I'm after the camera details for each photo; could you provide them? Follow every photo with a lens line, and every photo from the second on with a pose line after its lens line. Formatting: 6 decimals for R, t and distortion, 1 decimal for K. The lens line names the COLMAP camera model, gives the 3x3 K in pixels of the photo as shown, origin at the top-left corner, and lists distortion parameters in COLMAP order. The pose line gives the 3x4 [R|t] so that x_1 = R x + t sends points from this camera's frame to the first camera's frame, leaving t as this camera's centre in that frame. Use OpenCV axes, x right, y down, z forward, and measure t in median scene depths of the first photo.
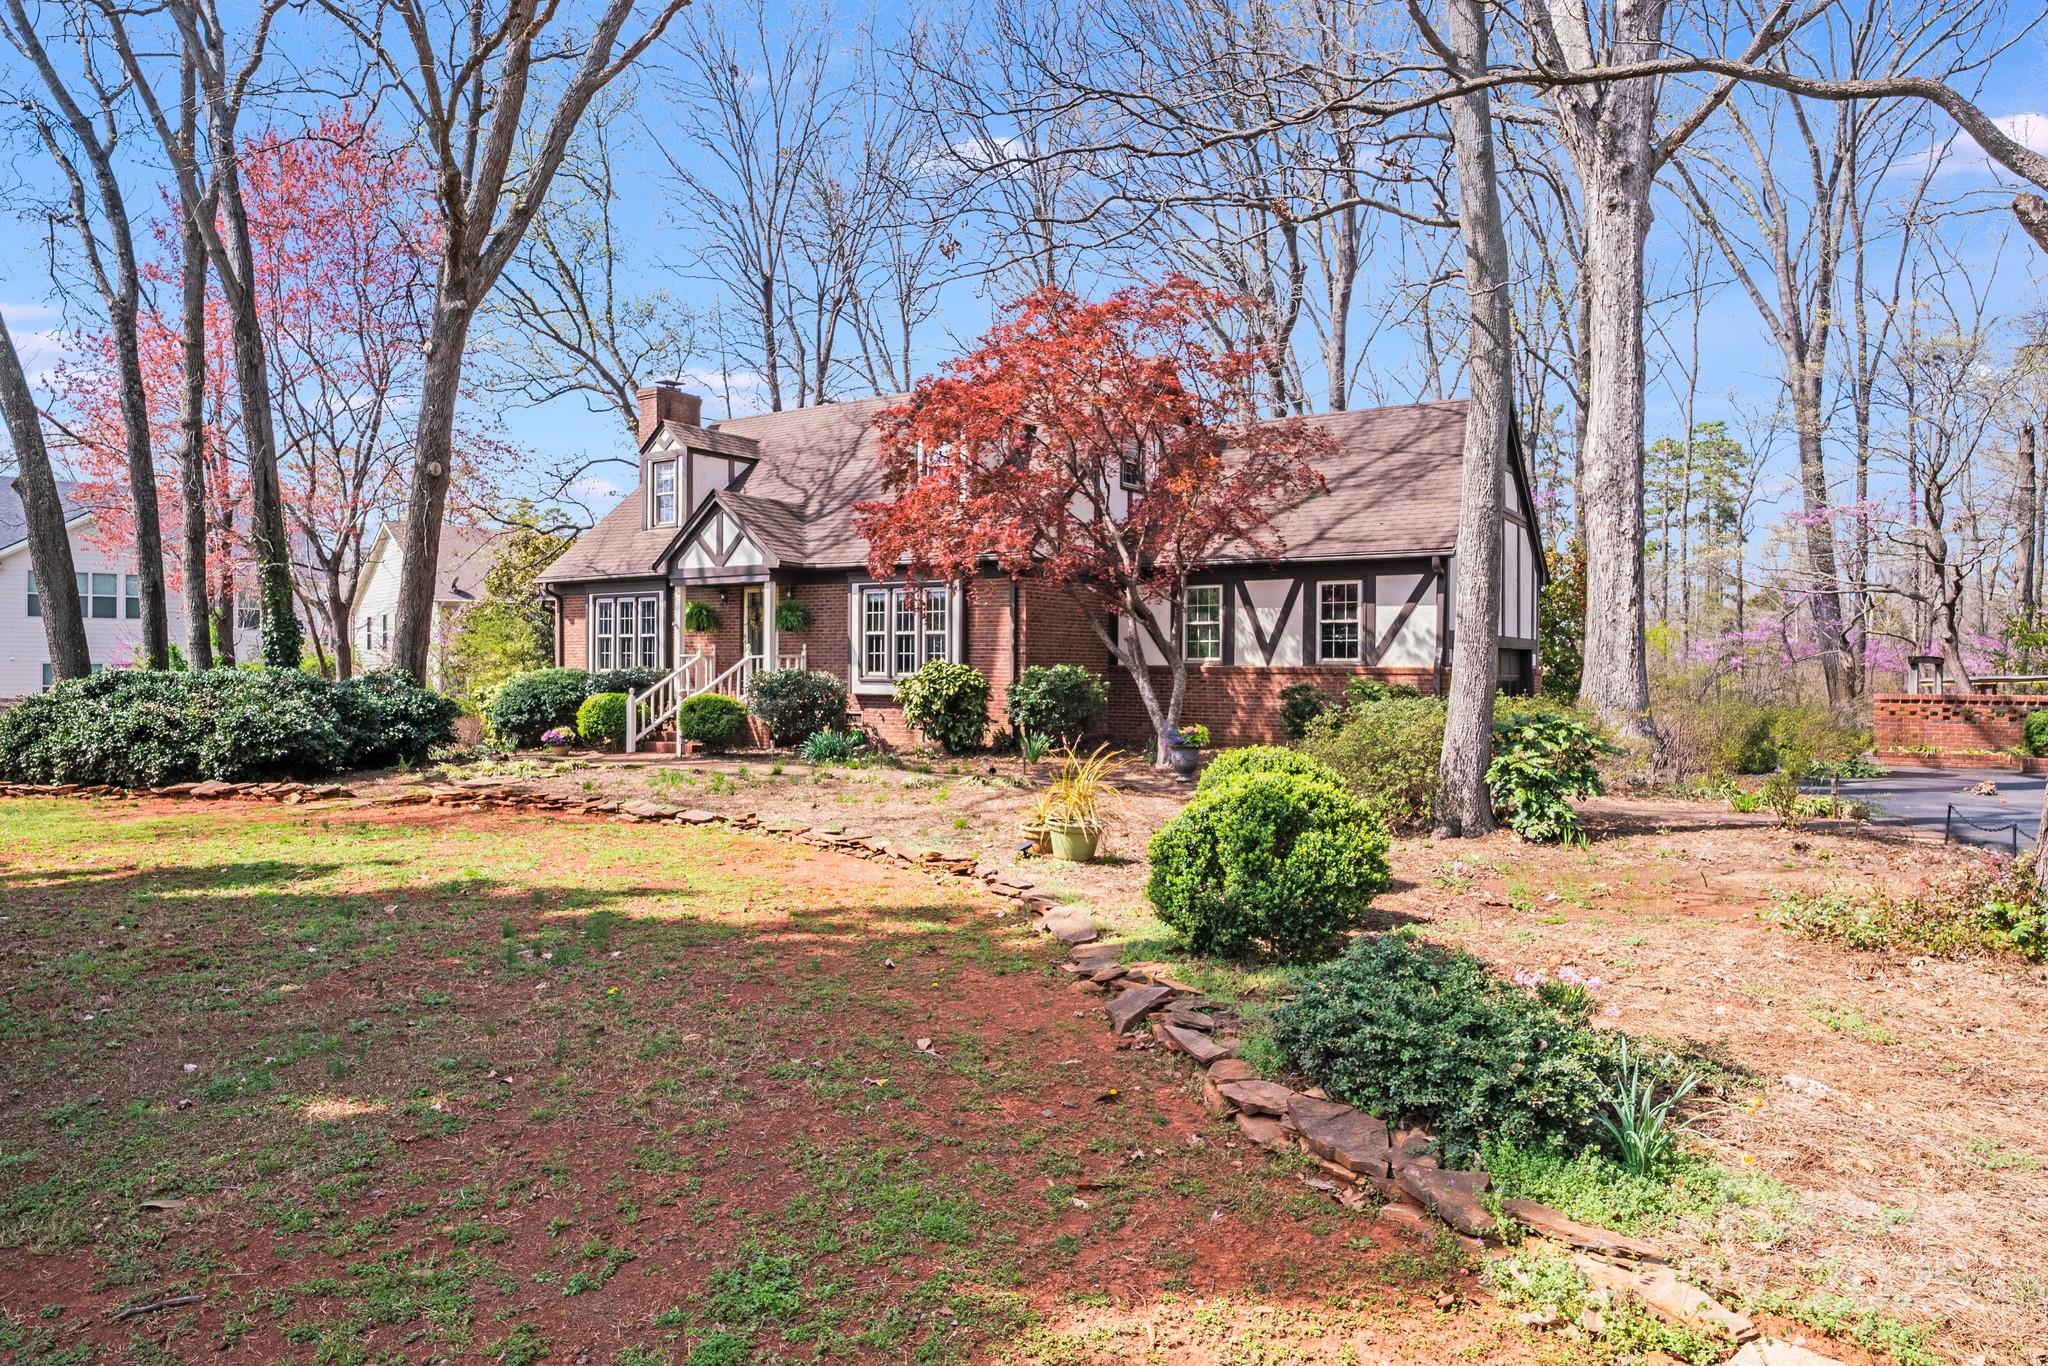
lens RADIAL K [[1249.4, 0, 1015.4], [0, 1249.4, 675.9], [0, 0, 1]] dist [-0.001373, -0.002969]
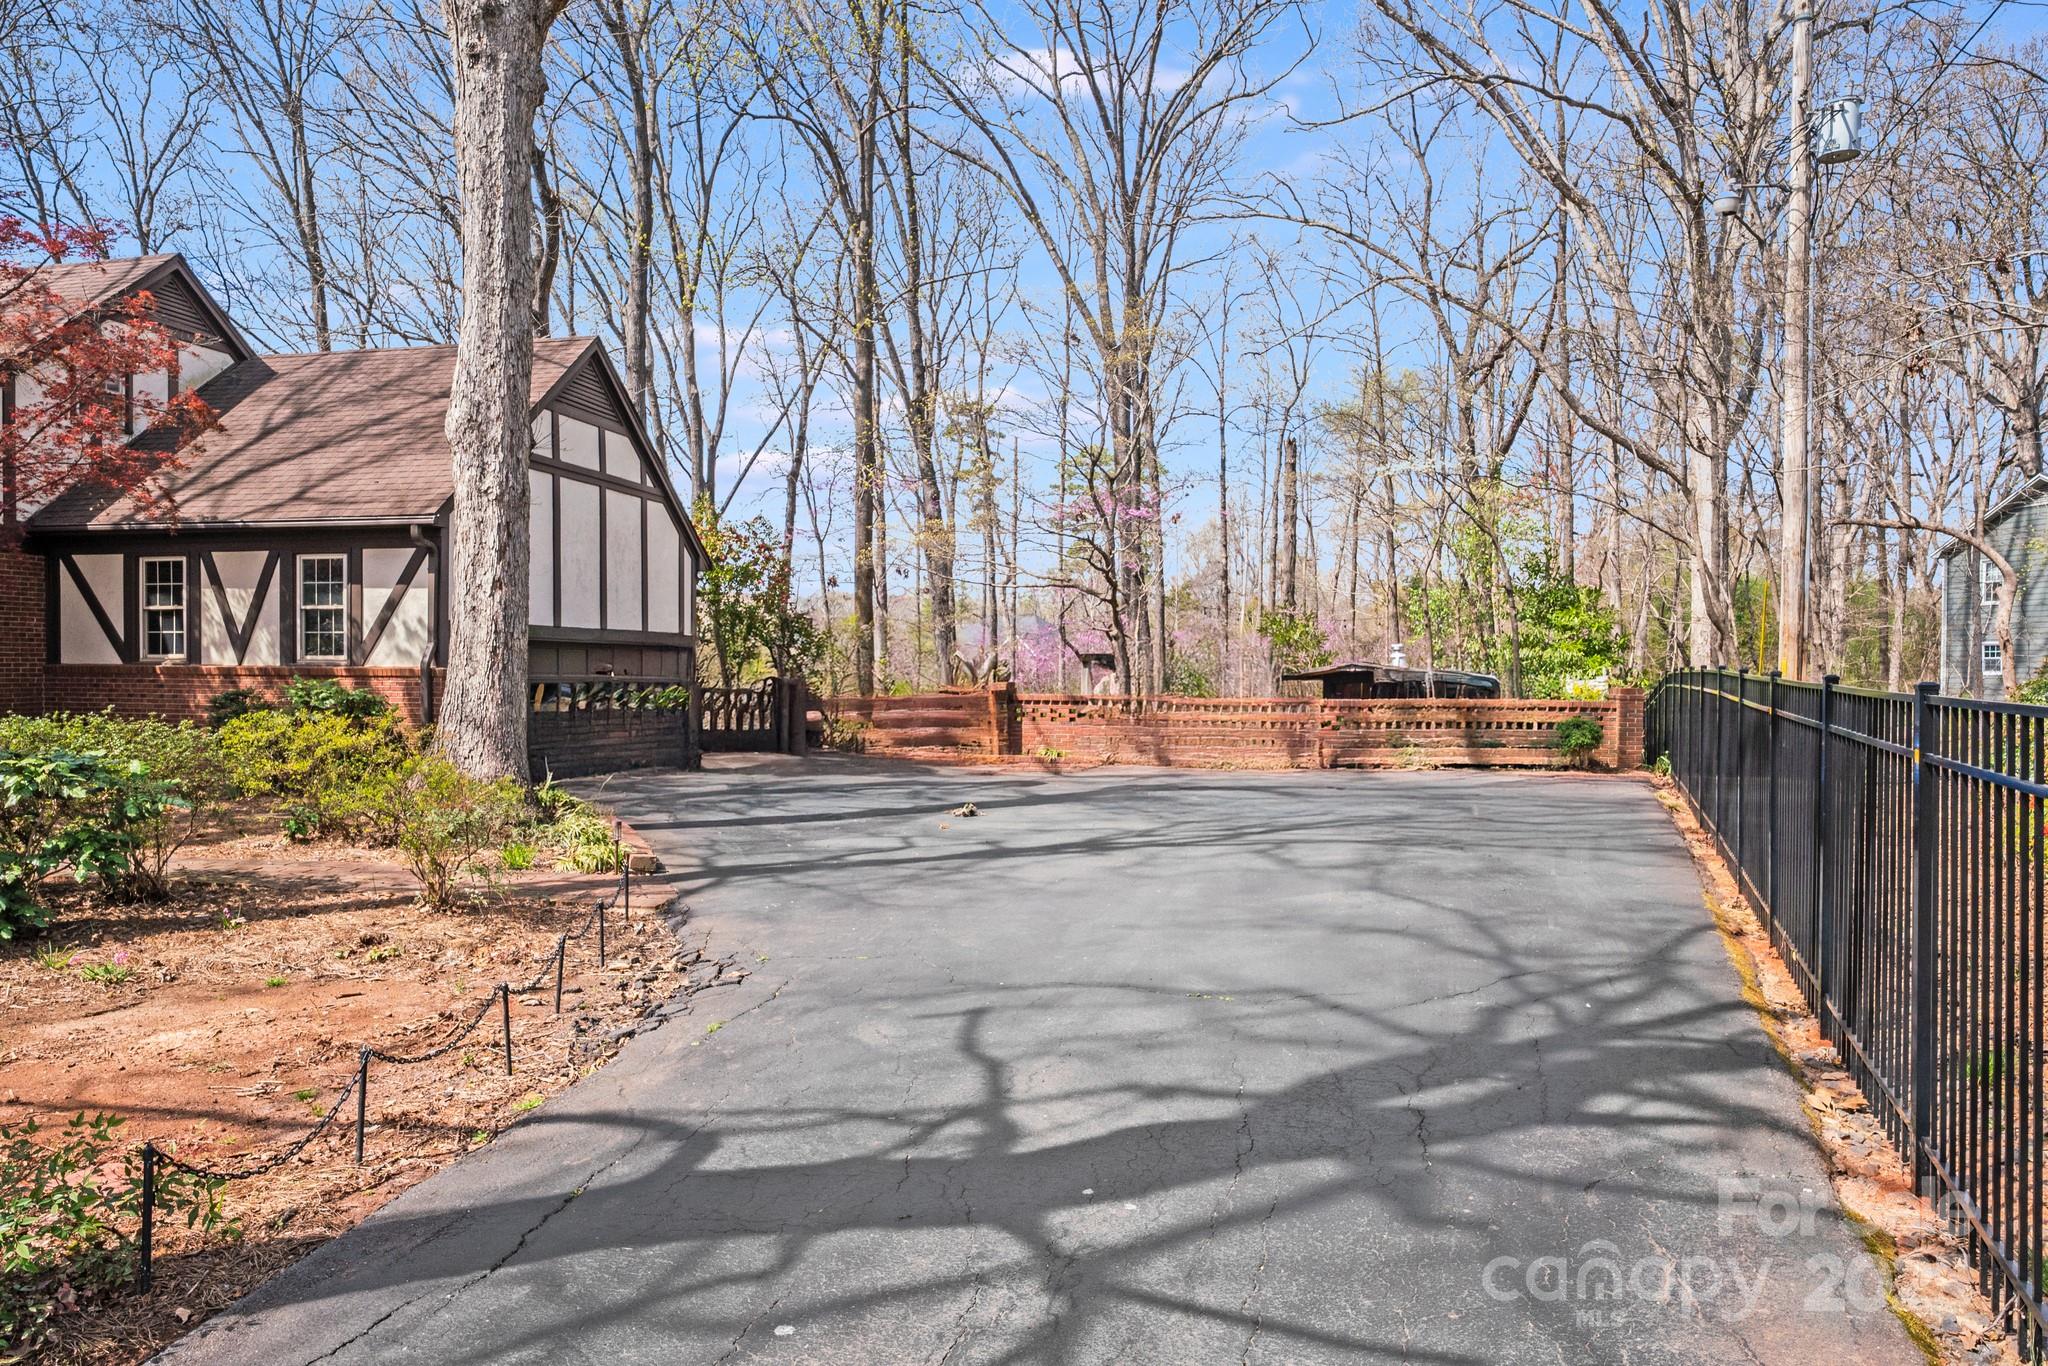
lens RADIAL K [[1249.4, 0, 1009.9], [0, 1249.4, 684.5], [0, 0, 1]] dist [-0.001373, -0.002969]
pose [[0.937625, -0.006321, 0.347590, 0.371683], [0.002019, 0.999917, 0.012740, -0.005144], [-0.347641, -0.011243, 0.937560, 0.129129]]
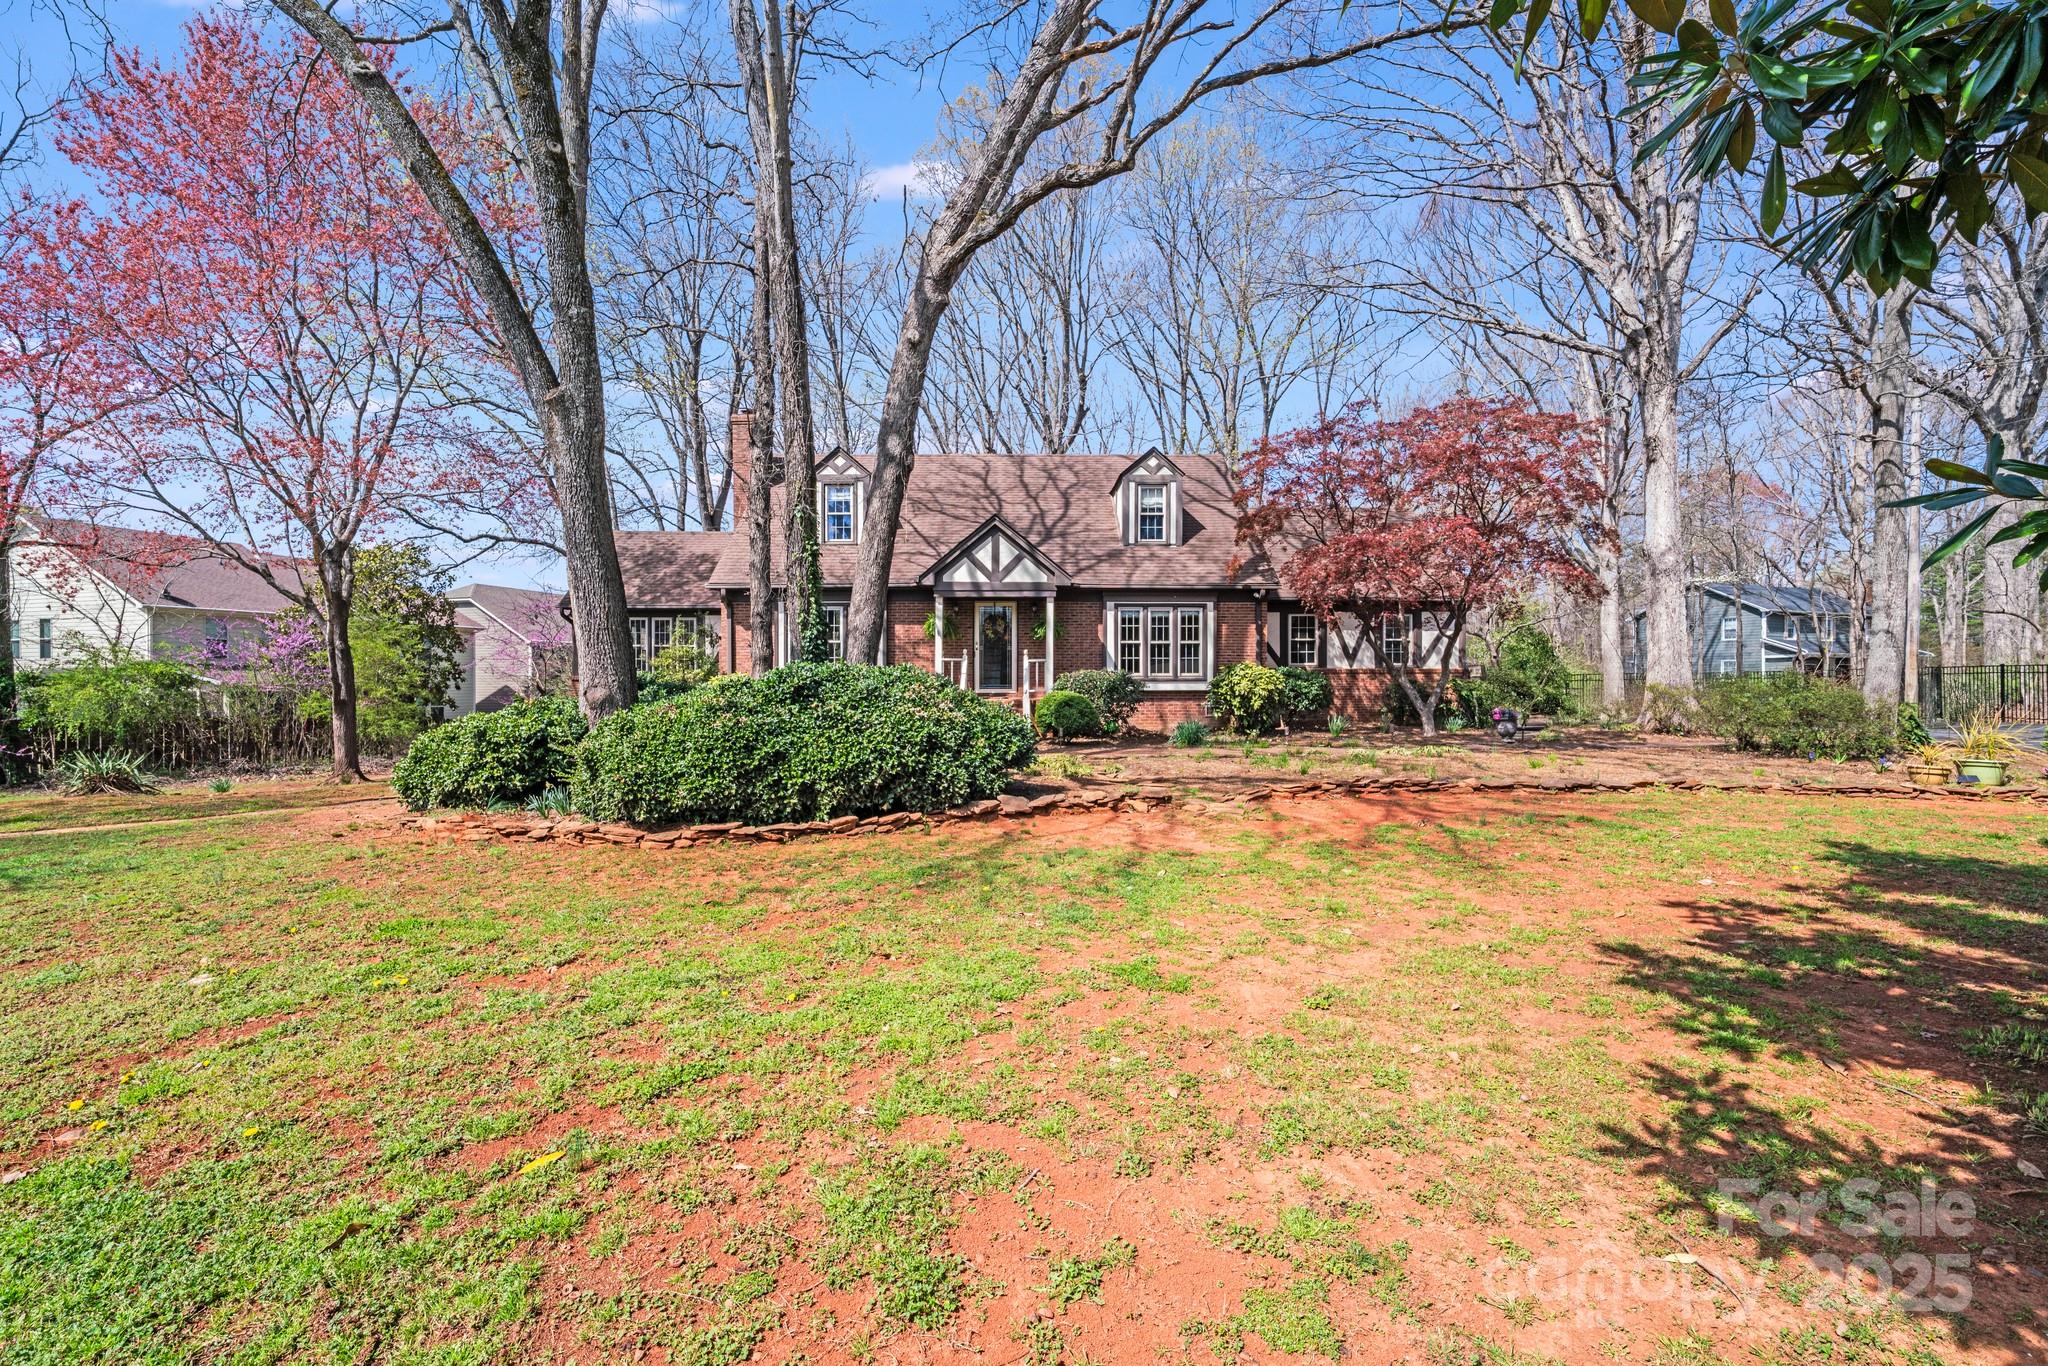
lens RADIAL K [[826.6, 0, 1004.6], [0, 826.6, 663.1], [0, 0, 1]] dist [-0.004218, -0.000203]
pose [[0.829867, 0.006384, 0.557924, -0.700242], [0.010090, 0.999599, -0.026446, 0.007464], [-0.557869, 0.027576, 0.829470, 0.396892]]
